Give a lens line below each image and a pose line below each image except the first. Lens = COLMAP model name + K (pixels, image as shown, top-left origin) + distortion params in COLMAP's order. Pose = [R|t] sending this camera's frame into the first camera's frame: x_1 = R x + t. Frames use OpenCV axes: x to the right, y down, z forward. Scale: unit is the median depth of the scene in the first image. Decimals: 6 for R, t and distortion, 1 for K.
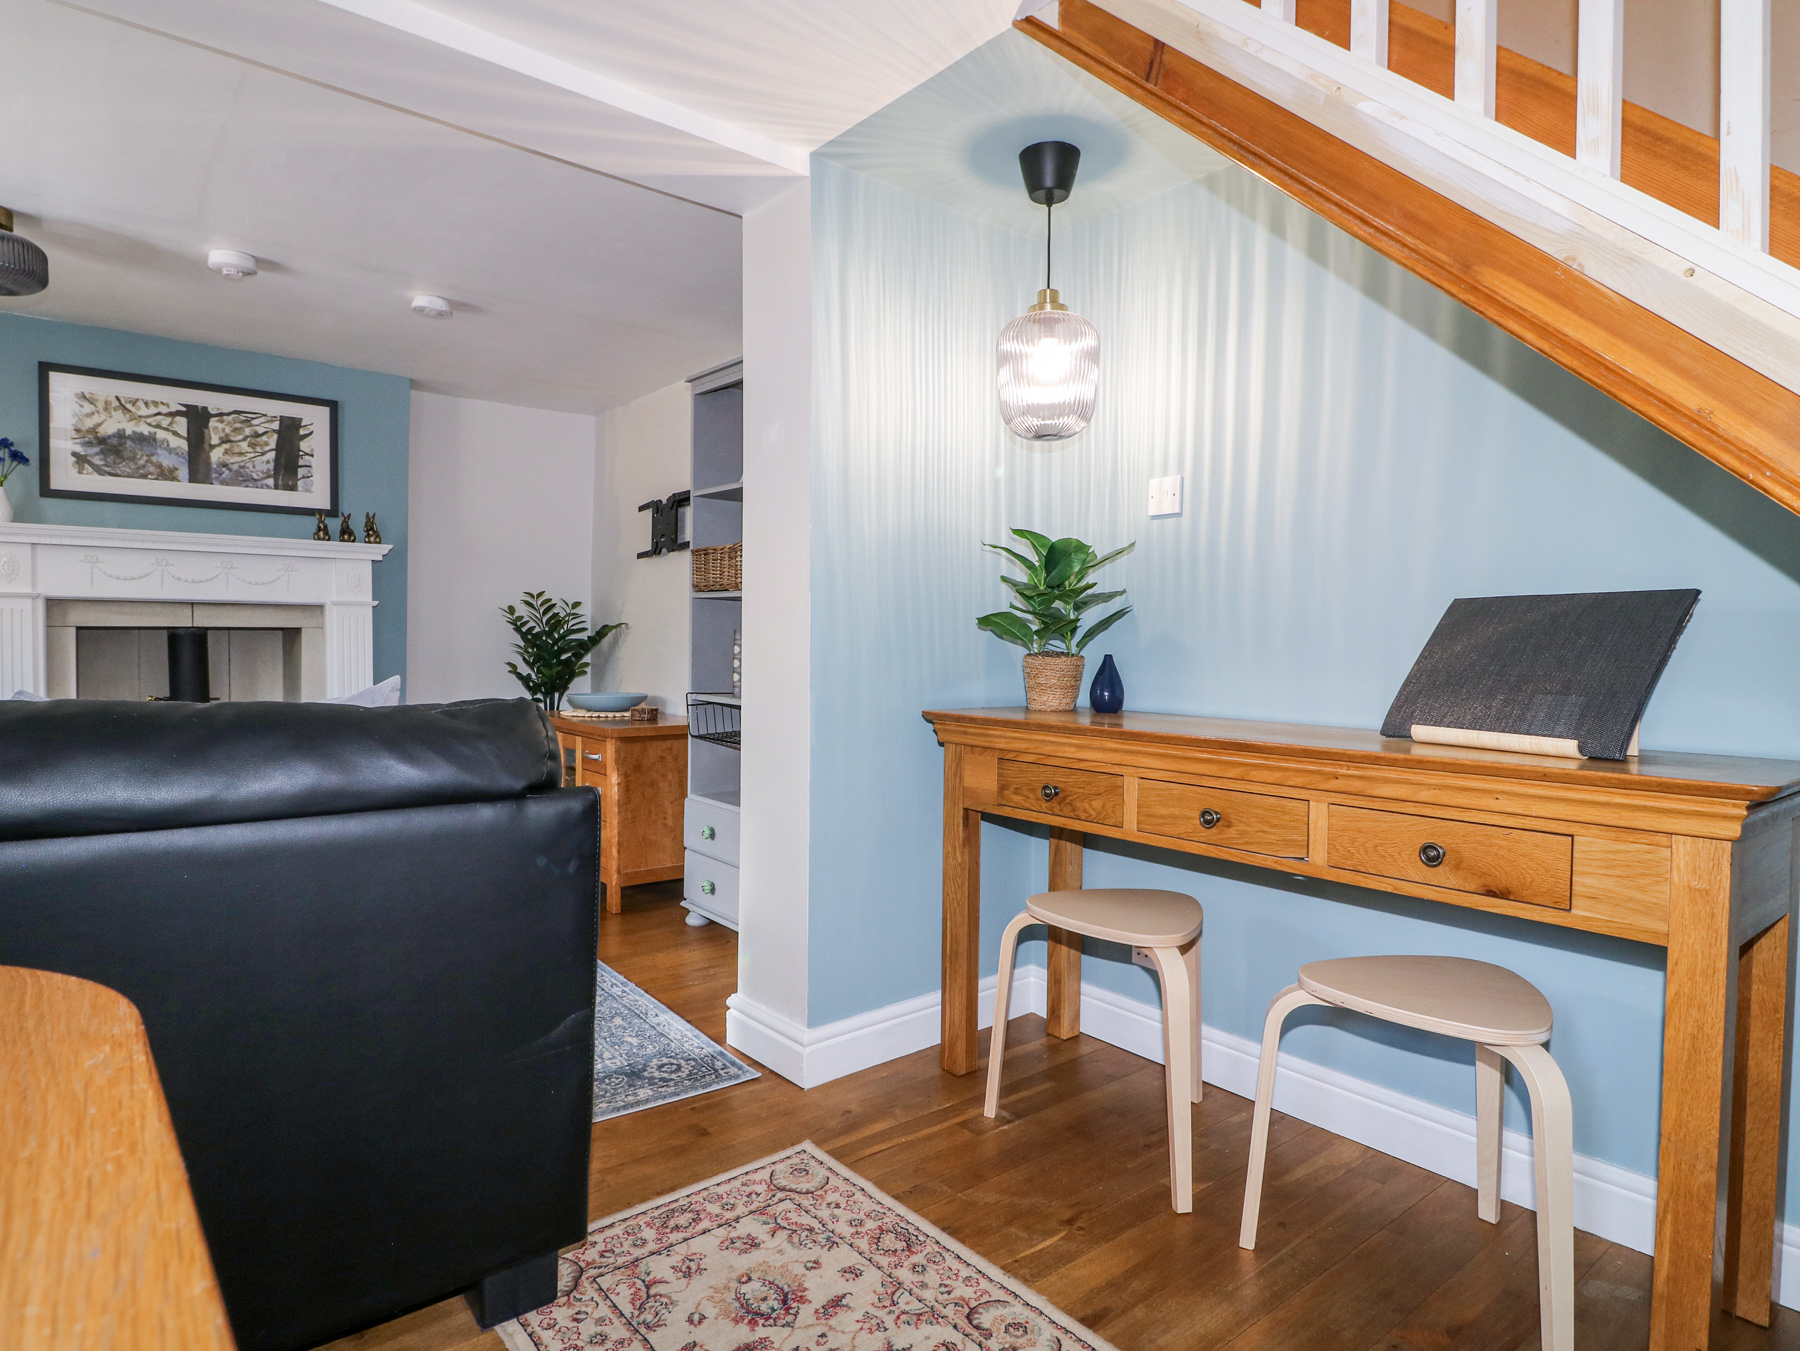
lens RADIAL K [[1019.2, 0, 908.1], [0, 1019.2, 674.7], [0, 0, 1]] dist [0.003392, -0.011828]
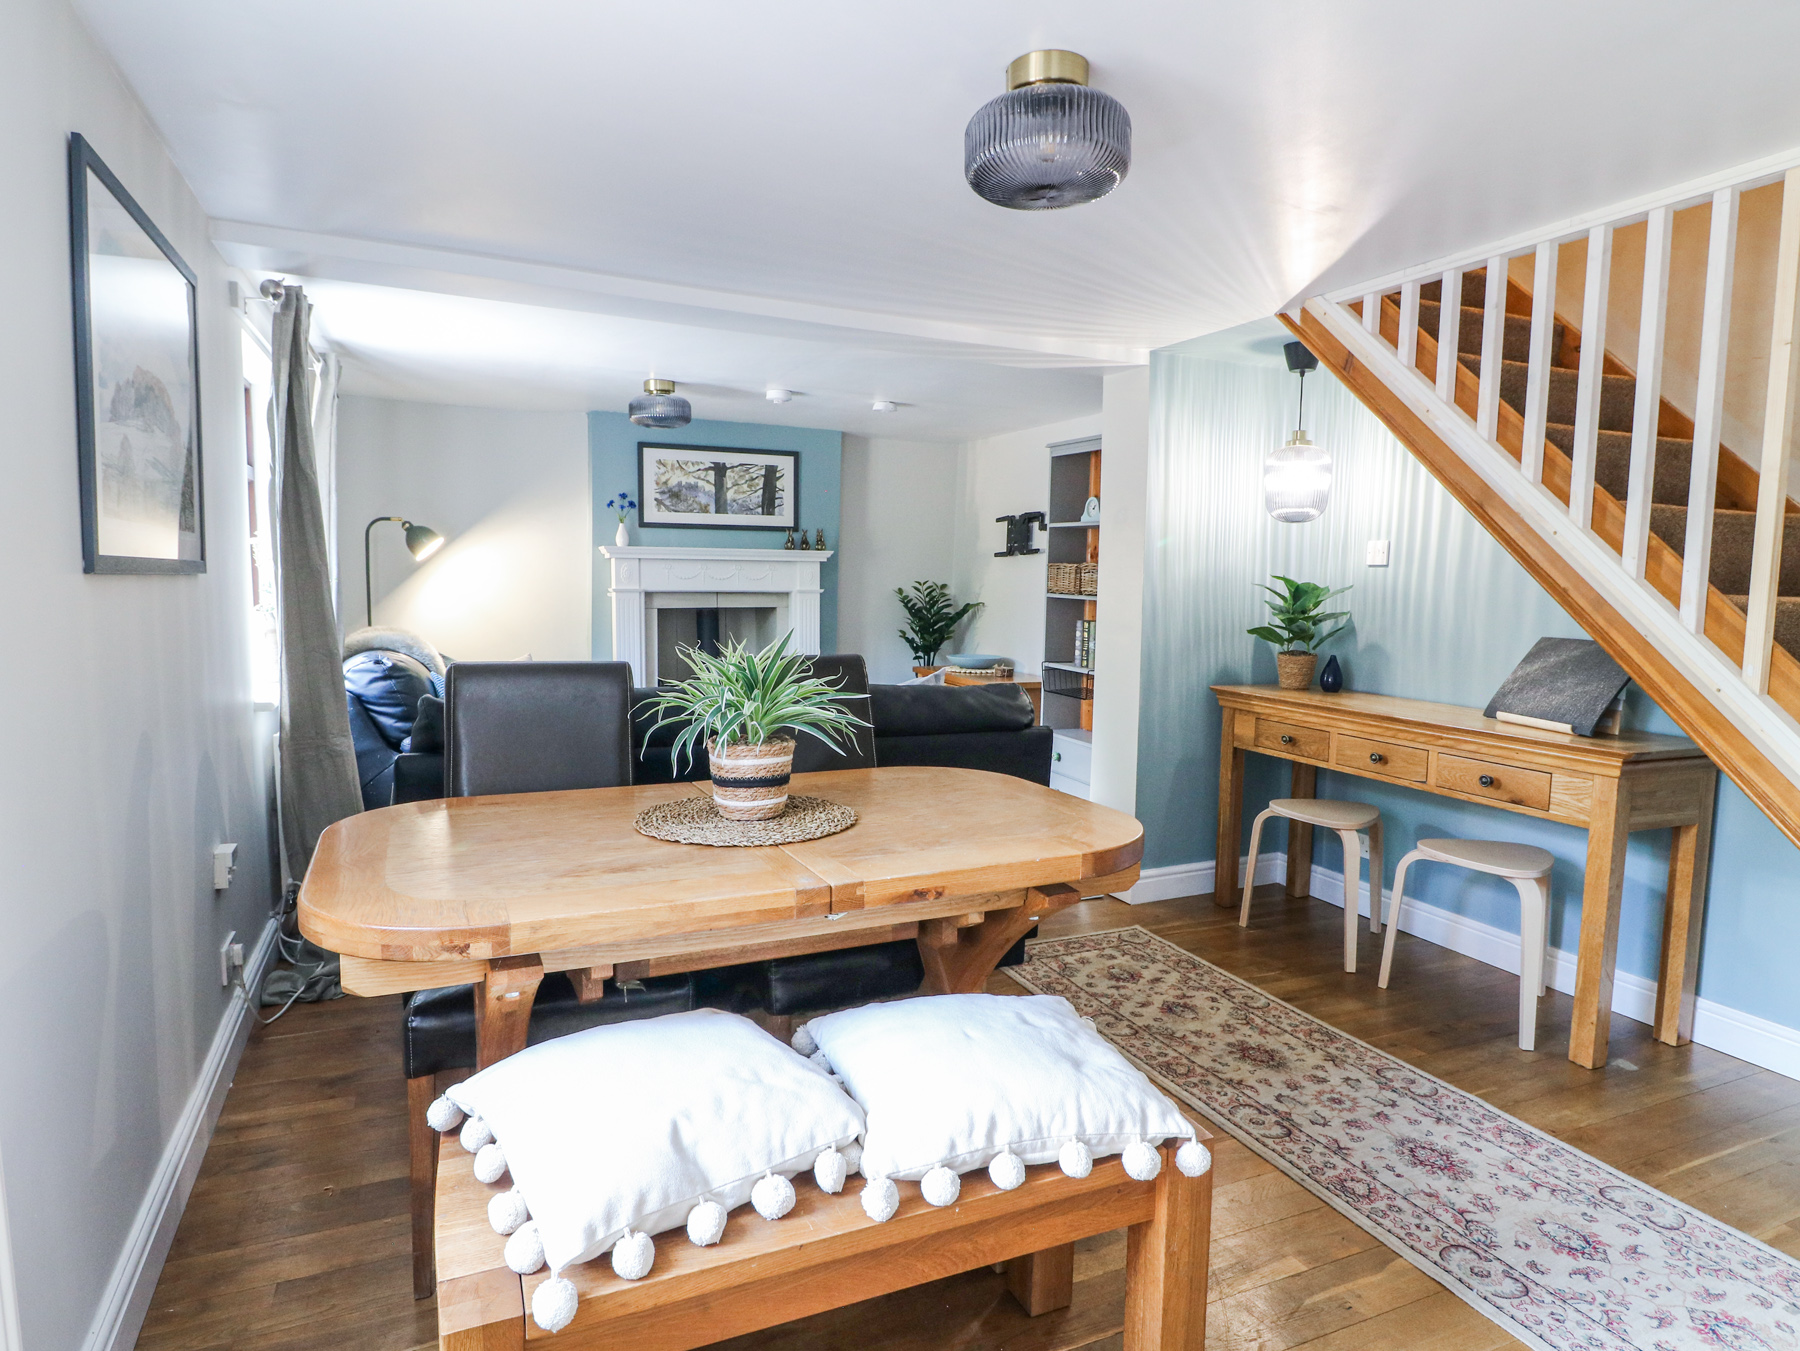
lens RADIAL K [[1019.2, 0, 908.1], [0, 1019.2, 674.7], [0, 0, 1]] dist [0.003392, -0.011828]
pose [[0.963402, 0.030125, -0.266364, -0.010328], [-0.013638, 0.997887, 0.063532, -0.050357], [0.267715, -0.057574, 0.961776, -0.435403]]
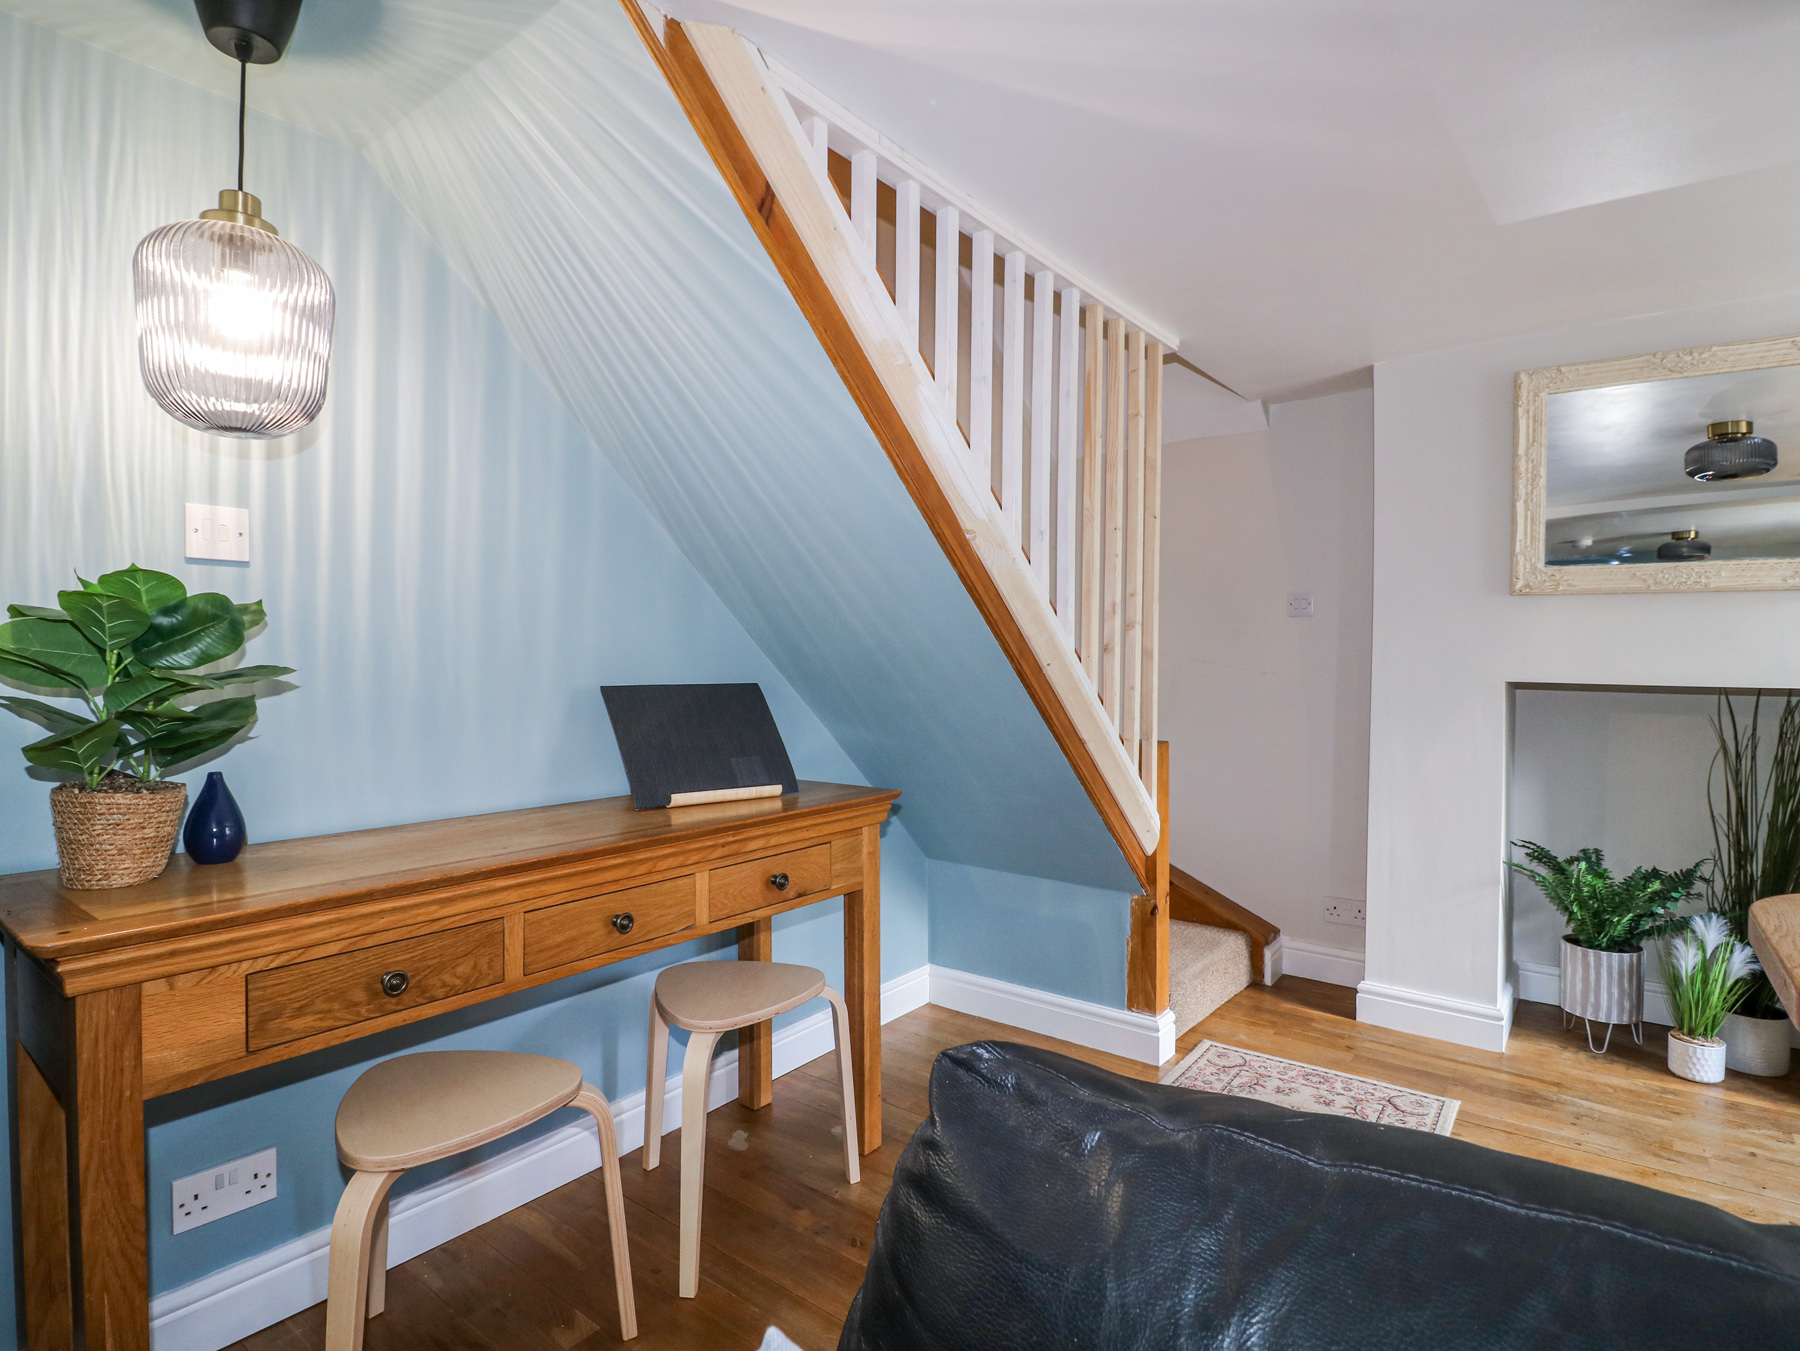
lens RADIAL K [[932.6, 0, 897.8], [0, 932.6, 666.5], [0, 0, 1]] dist [-0.001250, -0.013538]
pose [[-0.241135, -0.029301, 0.970049, -0.300882], [0.011749, 0.999383, 0.033107, -0.063318], [-0.970421, 0.019380, -0.240642, 0.446928]]
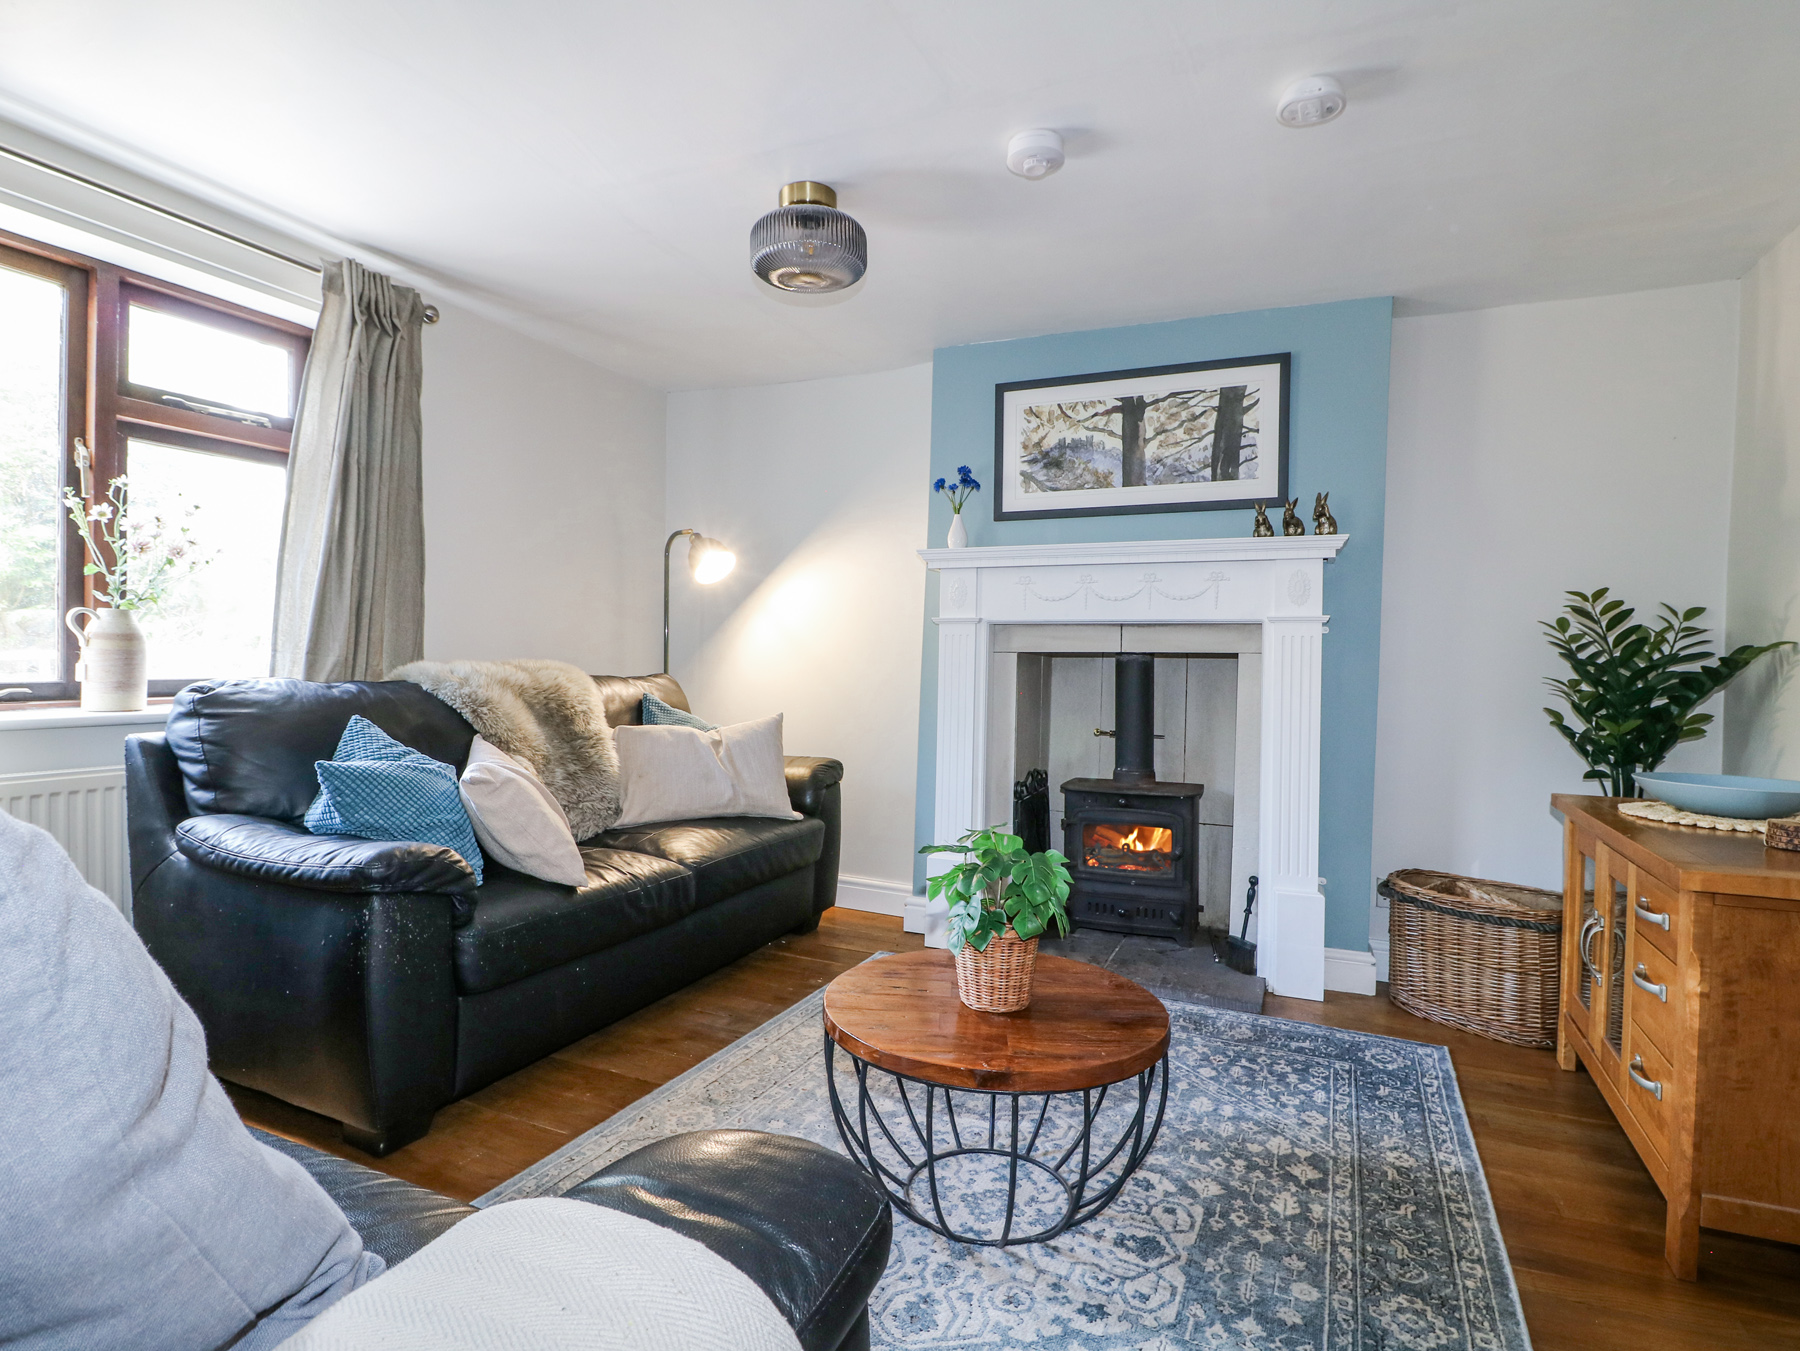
lens RADIAL K [[932.6, 0, 897.8], [0, 932.6, 666.5], [0, 0, 1]] dist [-0.001250, -0.013538]
pose [[0.449463, 0.001546, -0.893297, -0.085003], [-0.043821, 0.998833, -0.020320, -0.011329], [0.892223, 0.048279, 0.449007, 0.502777]]
